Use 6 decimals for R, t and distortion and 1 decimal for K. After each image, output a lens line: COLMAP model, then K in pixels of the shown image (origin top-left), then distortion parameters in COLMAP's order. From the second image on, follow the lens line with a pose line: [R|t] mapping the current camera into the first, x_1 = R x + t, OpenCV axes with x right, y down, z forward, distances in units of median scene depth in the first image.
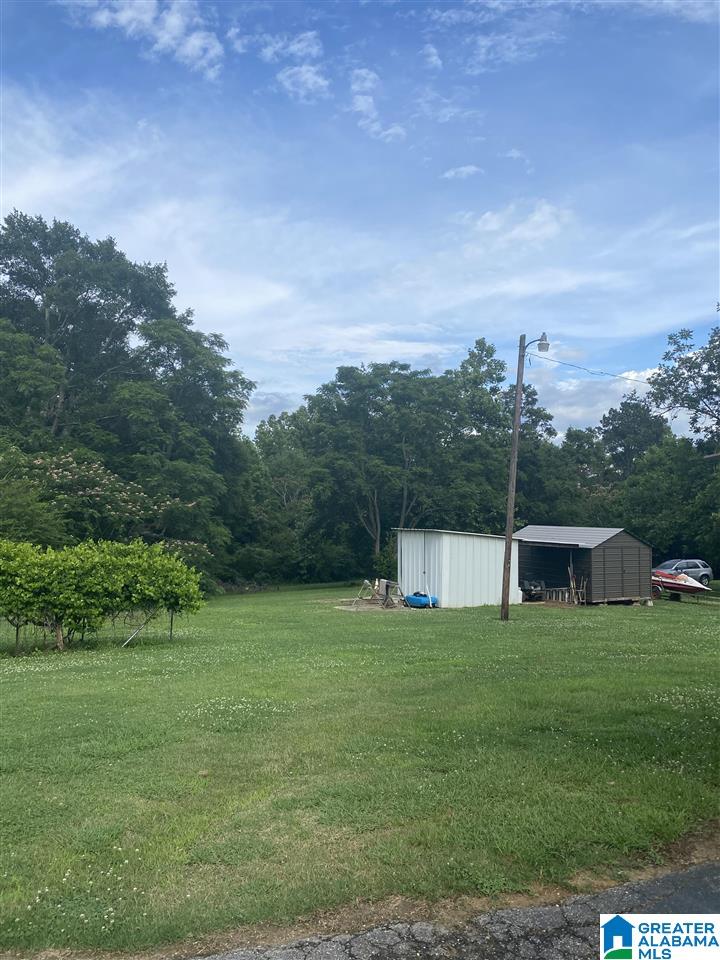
lens RADIAL K [[757.9, 0, 360.0], [0, 757.9, 480.0], [0, 0, 1]] dist [0.013594, 0.002954]
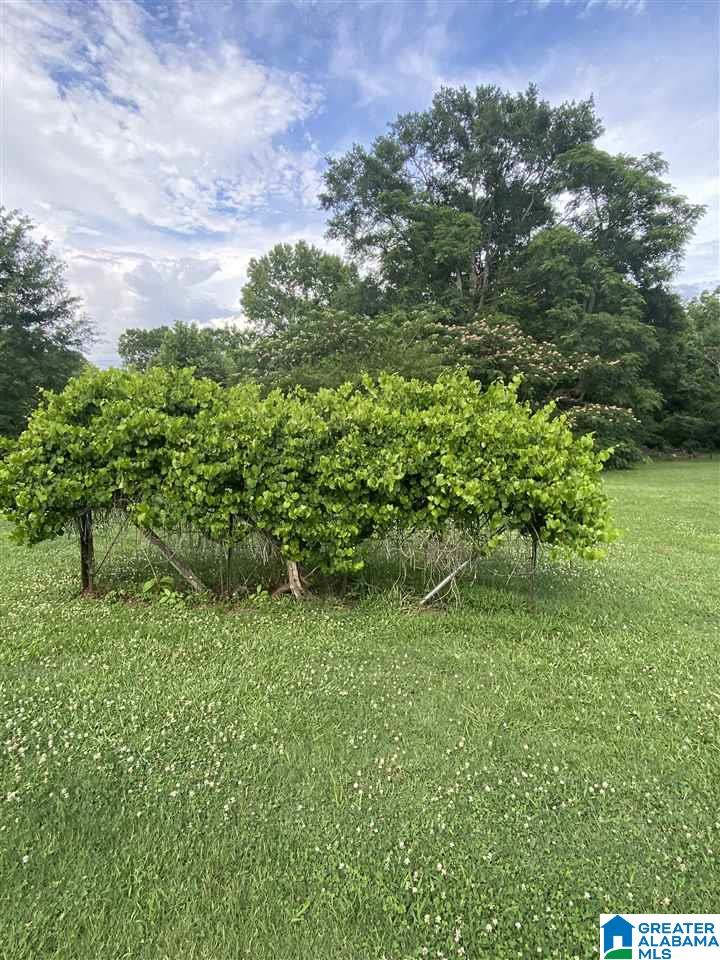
lens RADIAL K [[545.6, 0, 360.0], [0, 545.6, 480.0], [0, 0, 1]] dist [-0.000379, -0.001814]
pose [[0.789229, 0.064411, -0.610711, -0.061600], [0.058040, 0.982209, 0.178598, 0.036092], [0.611350, -0.176401, 0.771449, 0.316649]]
